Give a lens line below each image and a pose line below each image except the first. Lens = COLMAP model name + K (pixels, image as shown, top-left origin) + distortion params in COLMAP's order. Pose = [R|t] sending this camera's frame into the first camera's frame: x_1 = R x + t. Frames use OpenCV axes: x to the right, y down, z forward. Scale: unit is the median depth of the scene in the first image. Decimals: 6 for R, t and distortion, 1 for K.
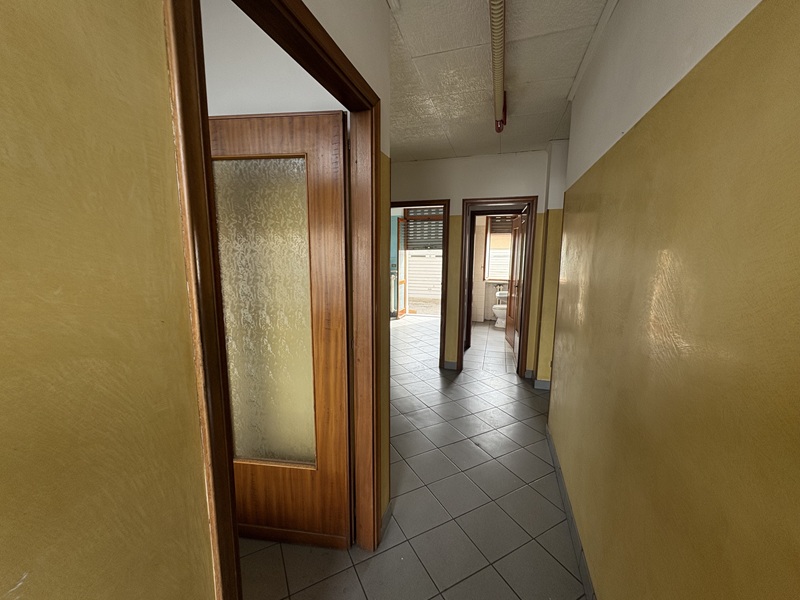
lens RADIAL K [[317.7, 0, 400.0], [0, 317.7, 300.0], [0, 0, 1]] dist [0.001280, 0.000039]
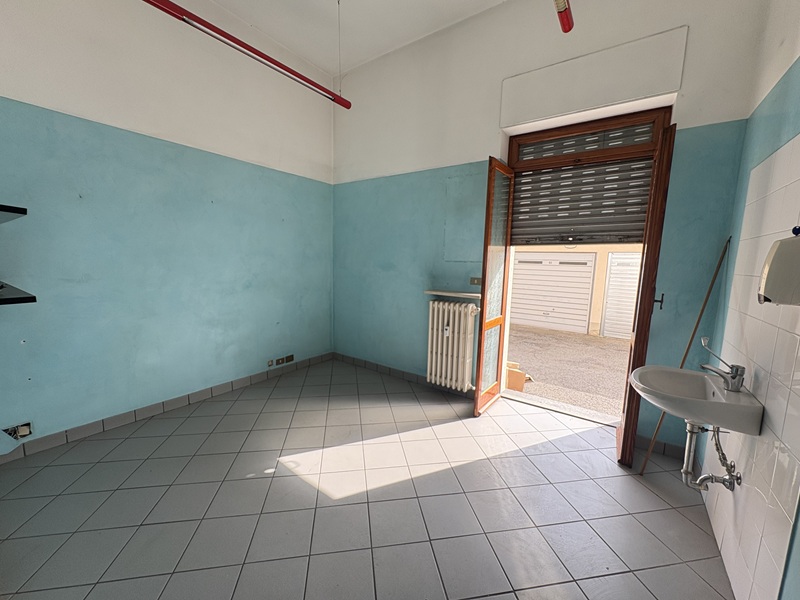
lens RADIAL K [[317.7, 0, 400.0], [0, 317.7, 300.0], [0, 0, 1]] dist [0.001280, 0.000039]
pose [[0.954557, 0.059767, -0.291975, 0.009694], [-0.054453, 0.998170, 0.026300, -0.090078], [0.293012, -0.009206, 0.956064, 0.566822]]
